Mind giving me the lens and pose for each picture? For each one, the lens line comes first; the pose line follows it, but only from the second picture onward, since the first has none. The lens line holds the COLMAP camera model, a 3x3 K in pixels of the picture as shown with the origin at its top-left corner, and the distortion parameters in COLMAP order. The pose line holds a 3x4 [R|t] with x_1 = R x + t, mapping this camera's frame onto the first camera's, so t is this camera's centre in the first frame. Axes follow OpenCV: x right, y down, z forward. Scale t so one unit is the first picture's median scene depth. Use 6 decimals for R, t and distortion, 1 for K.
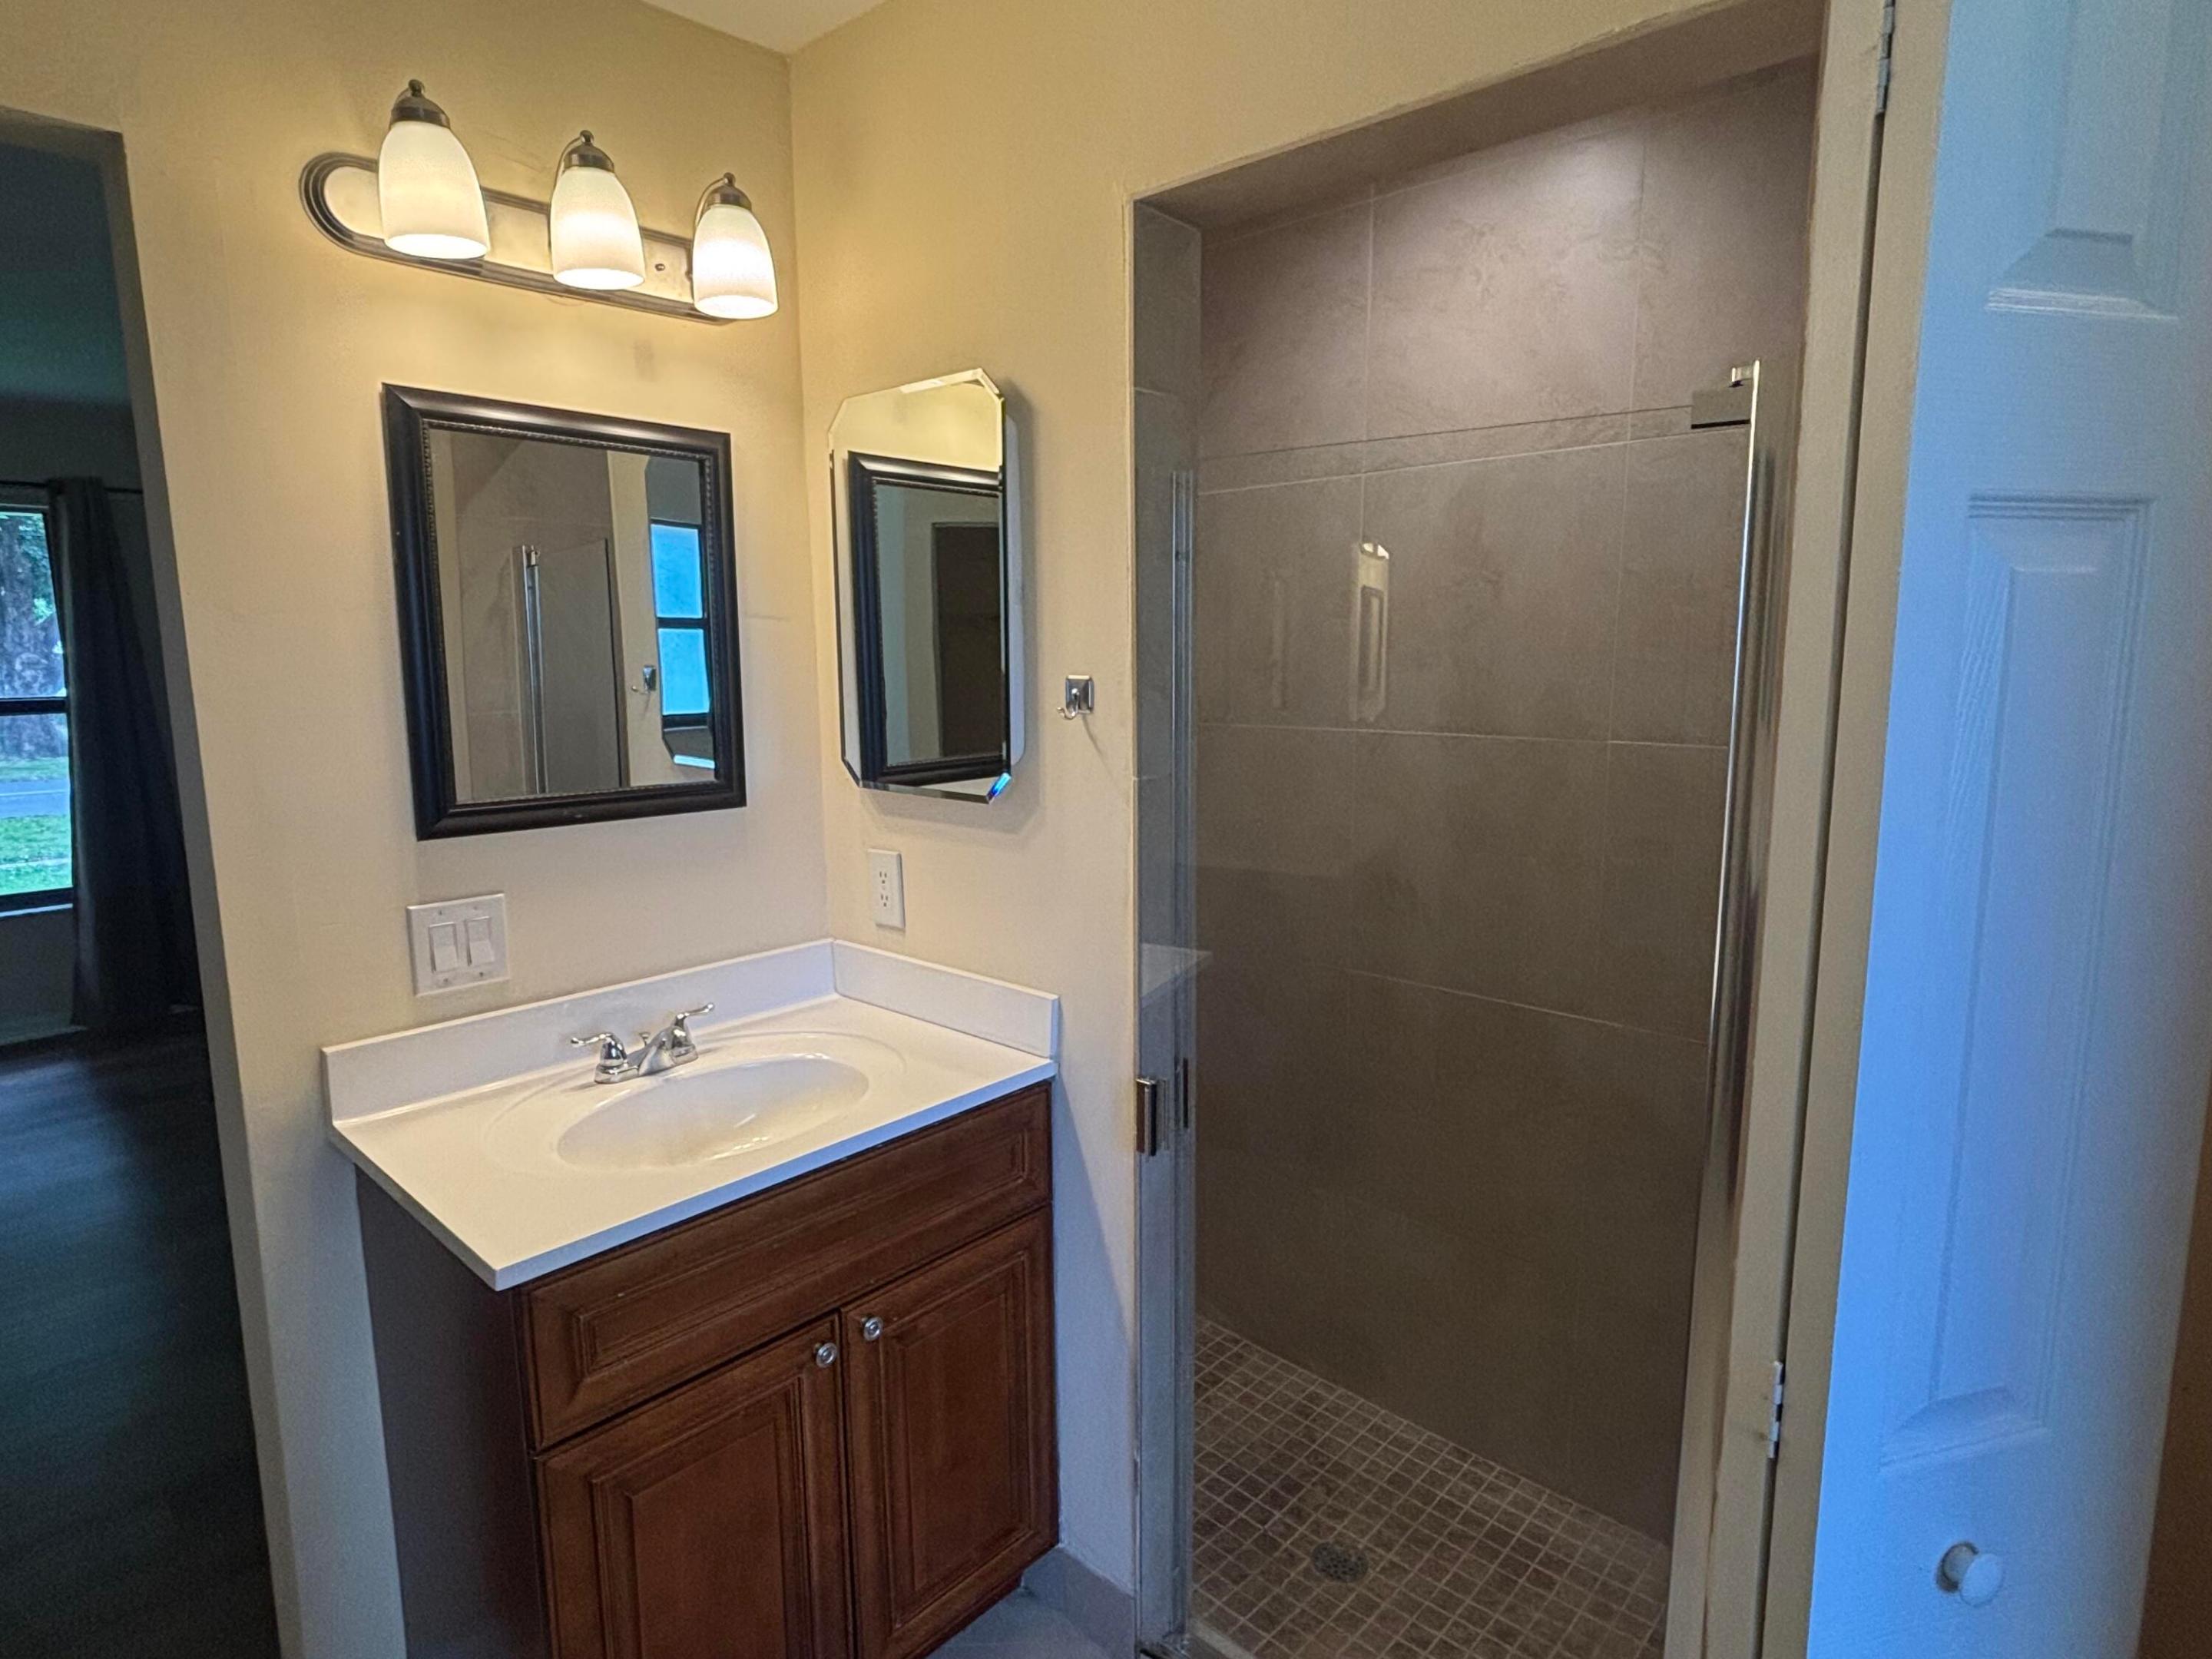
lens RADIAL K [[1201.8, 0, 1102.3], [0, 1201.8, 826.6], [0, 0, 1]] dist [-0.003649, -0.004242]
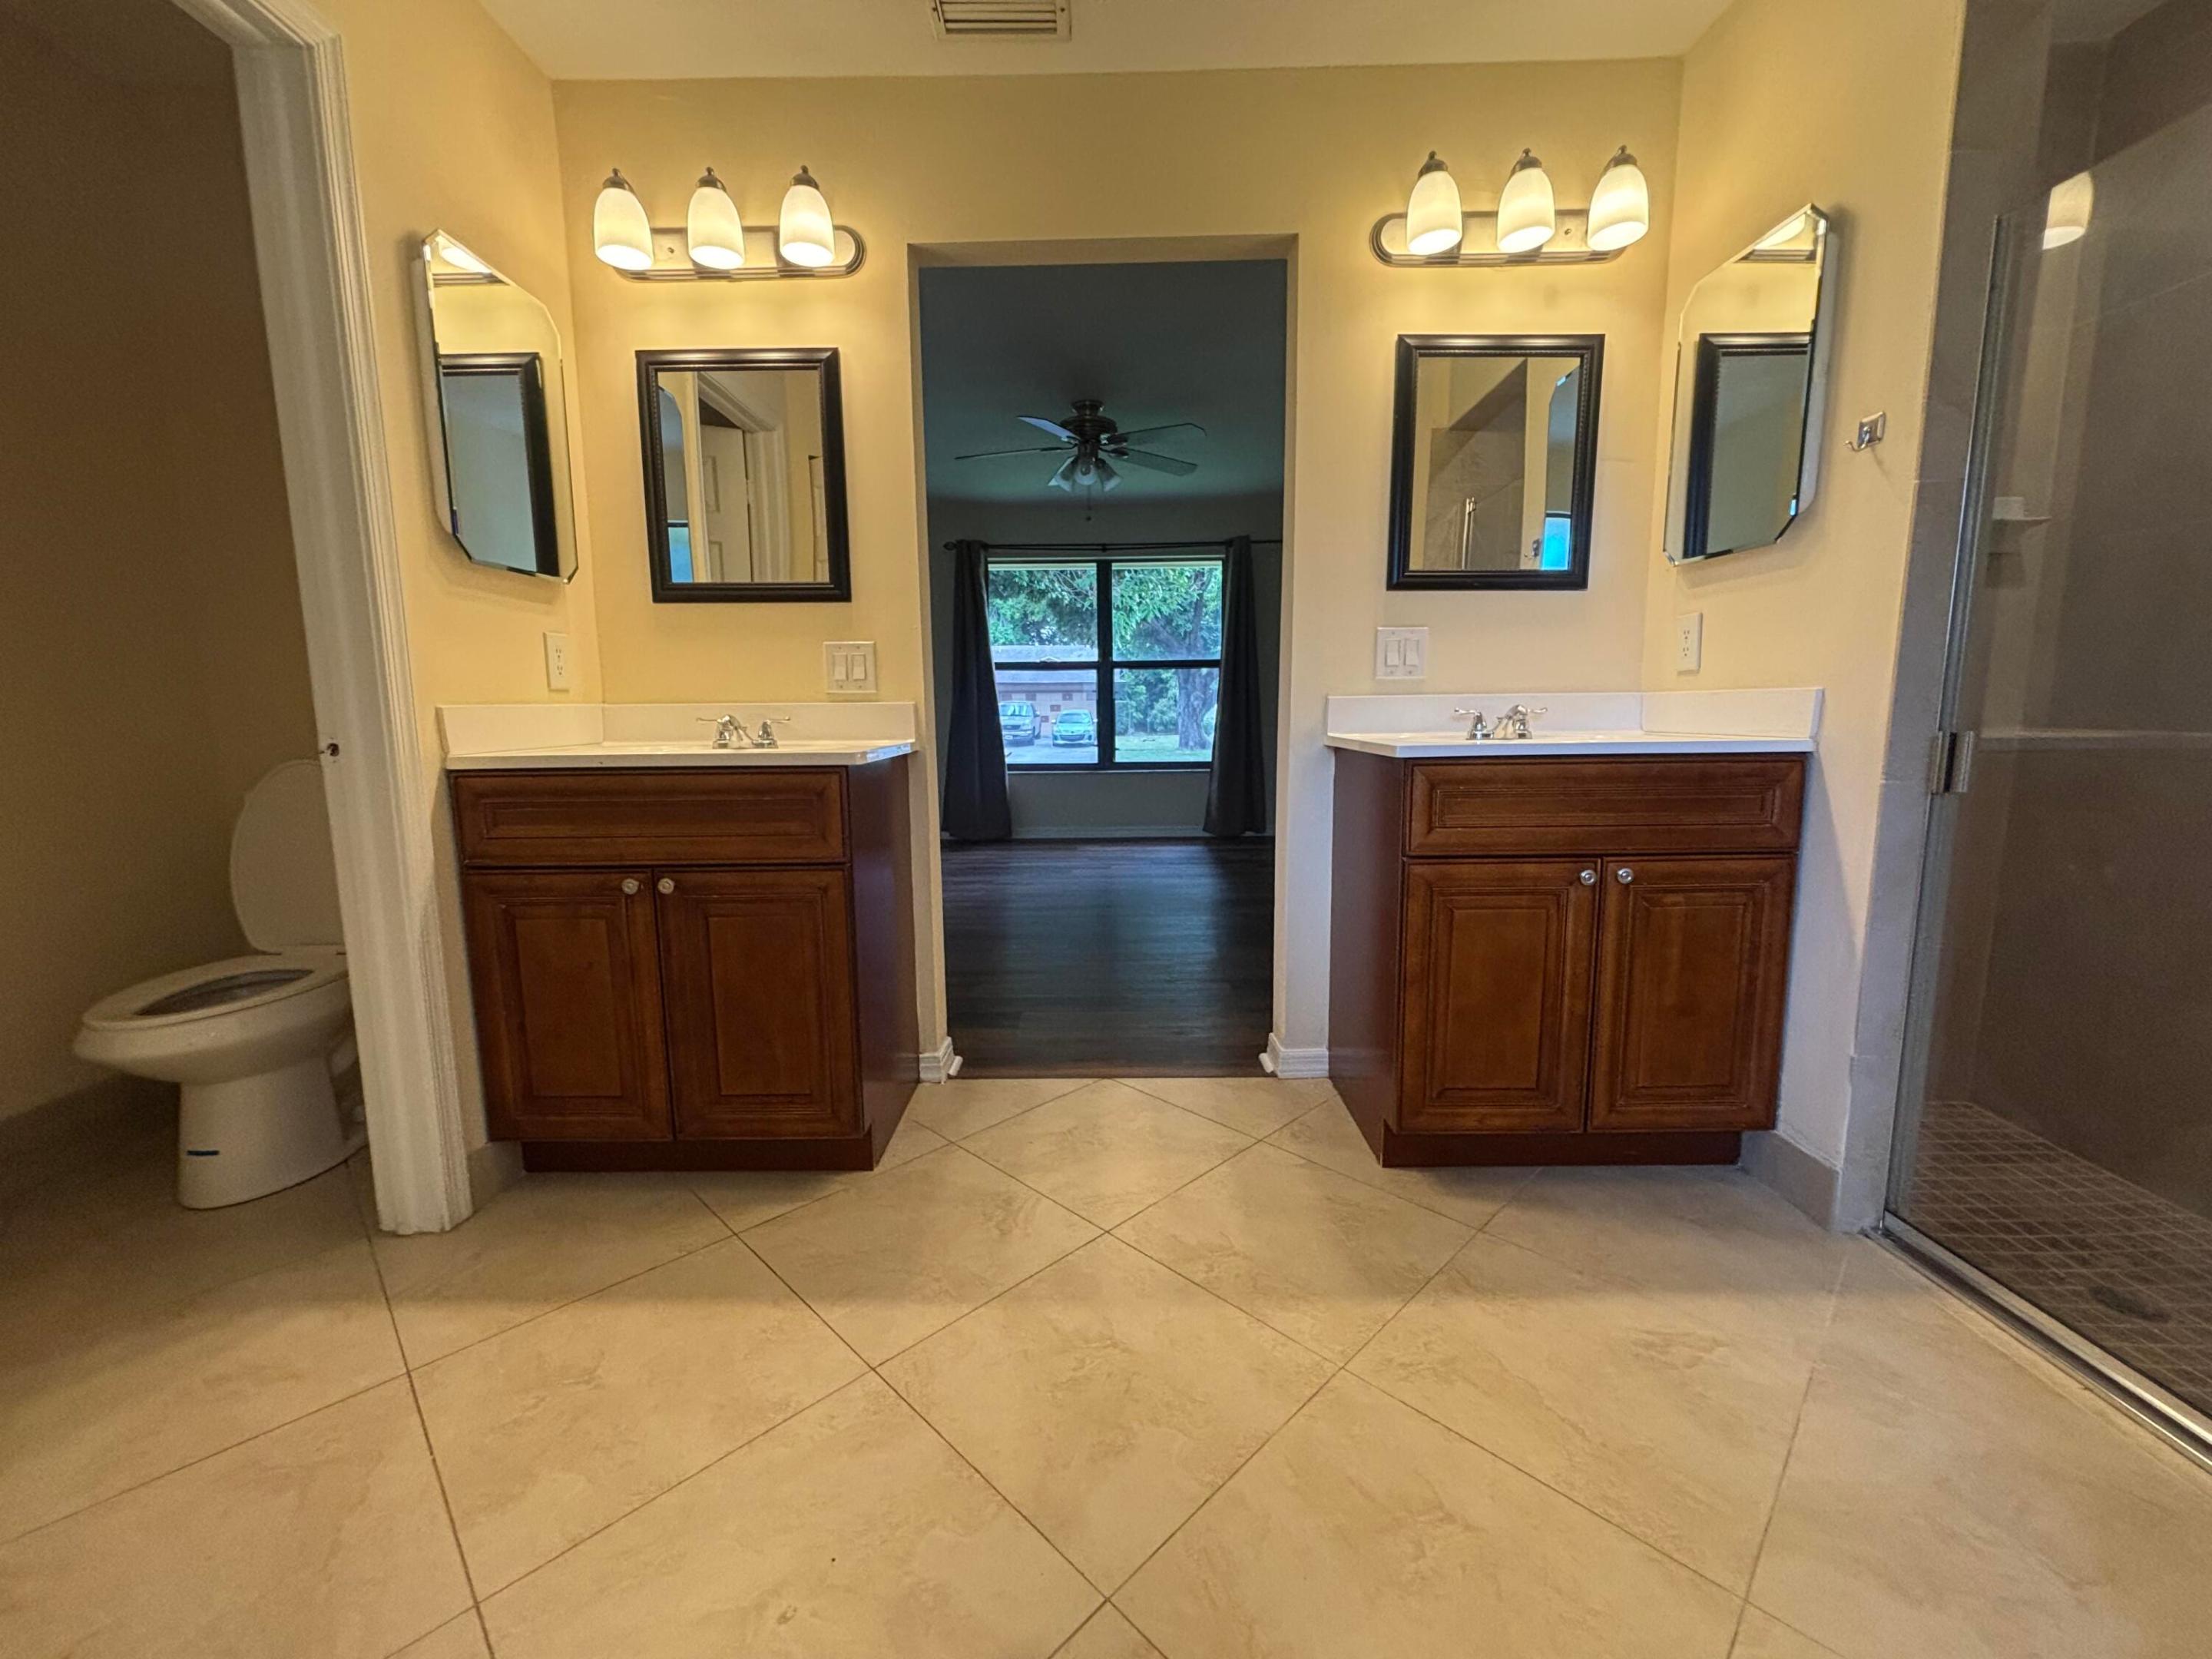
lens RADIAL K [[895.9, 0, 1109.6], [0, 895.9, 827.5], [0, 0, 1]] dist [0.008512, -0.000302]
pose [[0.682719, 0.096912, -0.724226, 0.155596], [-0.102610, 0.994059, 0.036291, 0.336258], [0.723441, 0.049536, 0.688607, -0.214356]]
